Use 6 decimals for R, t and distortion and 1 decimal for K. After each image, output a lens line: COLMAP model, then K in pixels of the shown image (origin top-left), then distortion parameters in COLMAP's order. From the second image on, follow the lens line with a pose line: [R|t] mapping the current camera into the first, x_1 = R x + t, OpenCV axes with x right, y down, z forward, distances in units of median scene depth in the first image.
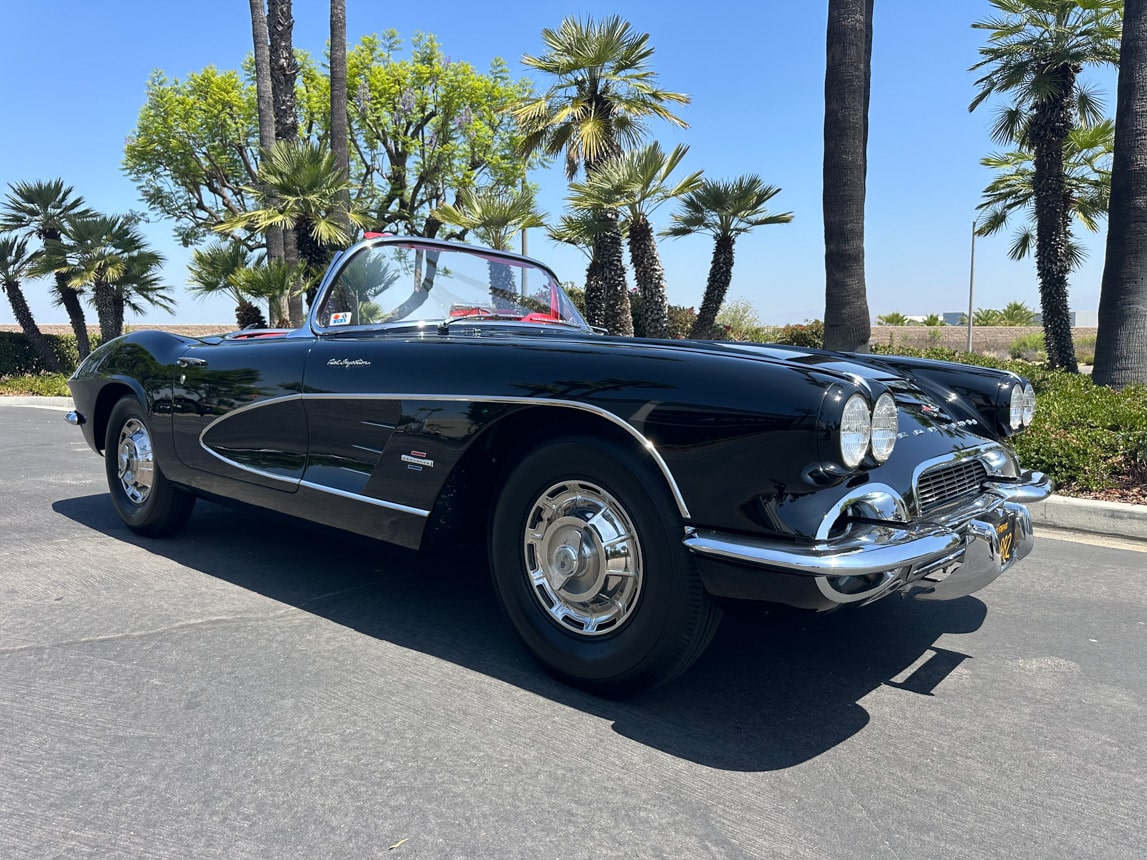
lens RADIAL K [[810.3, 0, 575.1], [0, 810.3, 434.0], [0, 0, 1]] dist [0.025236, -0.029691]
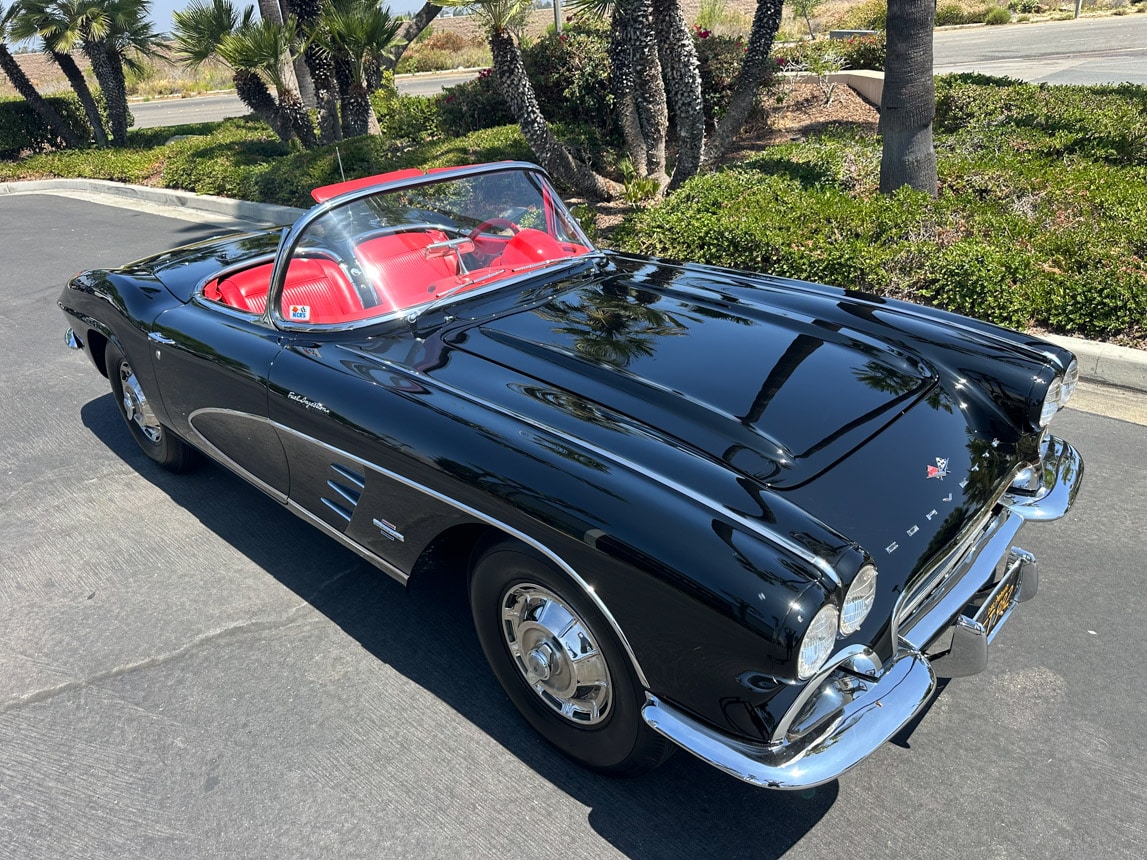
lens RADIAL K [[810.3, 0, 576.9], [0, 810.3, 415.8], [0, 0, 1]] dist [0.025236, -0.029691]
pose [[0.995877, -0.039755, -0.081544, 0.058092], [0.066267, 0.932666, 0.354602, -0.209940], [0.061956, -0.358544, 0.931455, 0.075082]]
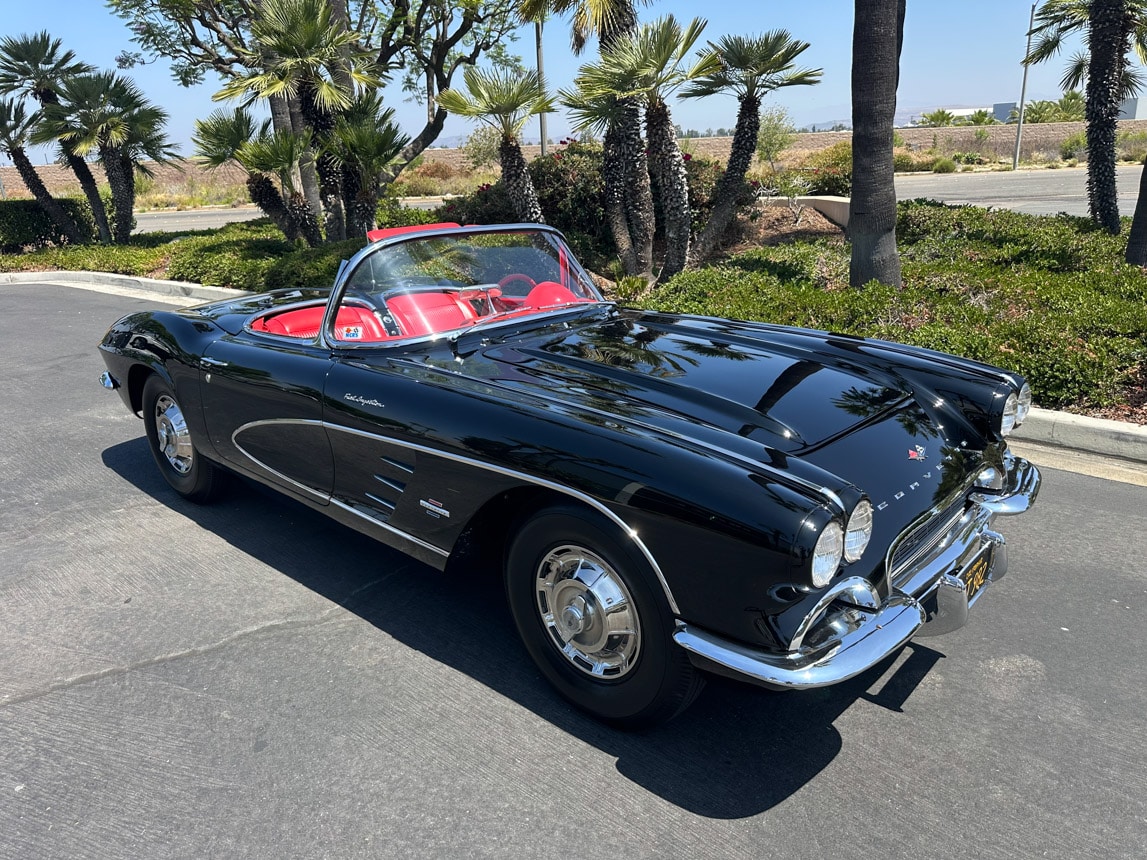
lens RADIAL K [[810.3, 0, 582.4], [0, 810.3, 422.0], [0, 0, 1]] dist [0.025236, -0.029691]
pose [[0.999087, -0.028212, -0.032074, 0.018332], [0.034562, 0.975142, 0.218868, -0.152782], [0.025102, -0.219777, 0.975227, -0.010959]]
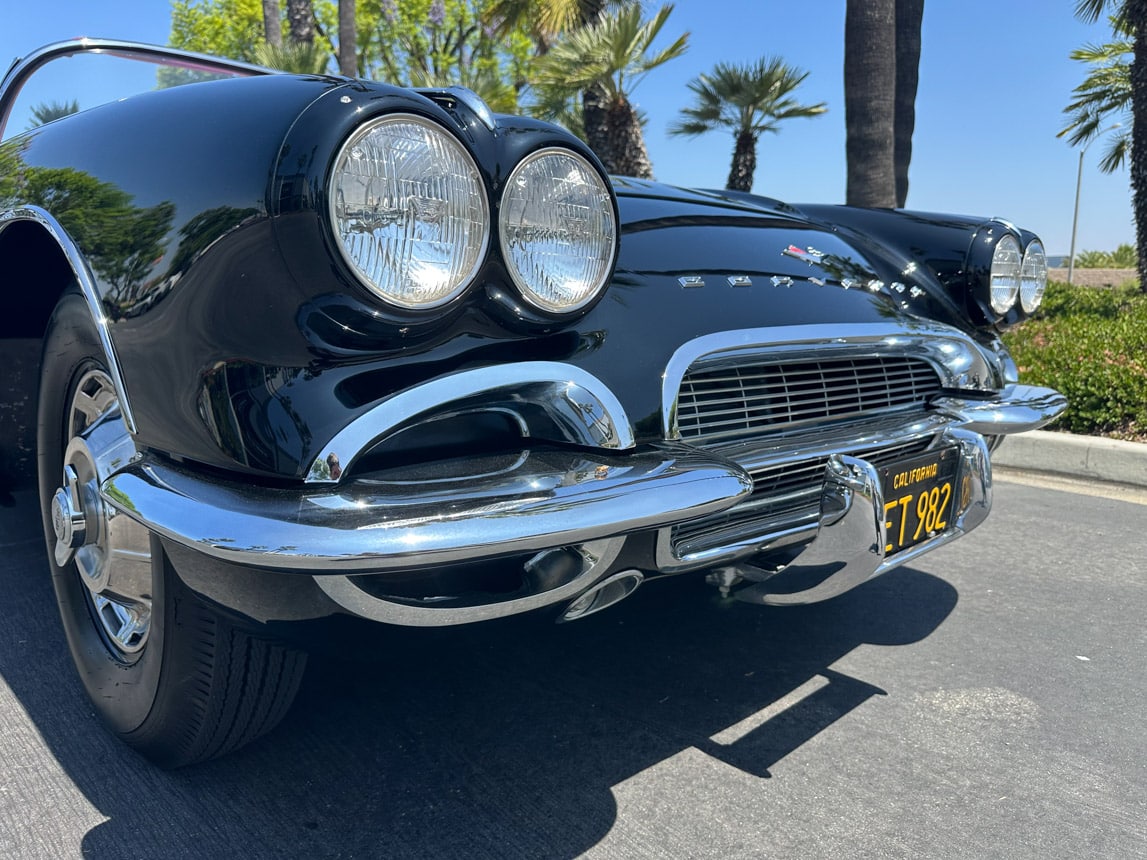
lens RADIAL K [[810.3, 0, 599.9], [0, 810.3, 433.2], [0, 0, 1]] dist [0.025236, -0.029691]
pose [[0.997019, 0.021141, -0.074205, 0.174619], [-0.016381, 0.997803, 0.064187, 0.028945], [0.075399, -0.062780, 0.995175, 0.207552]]
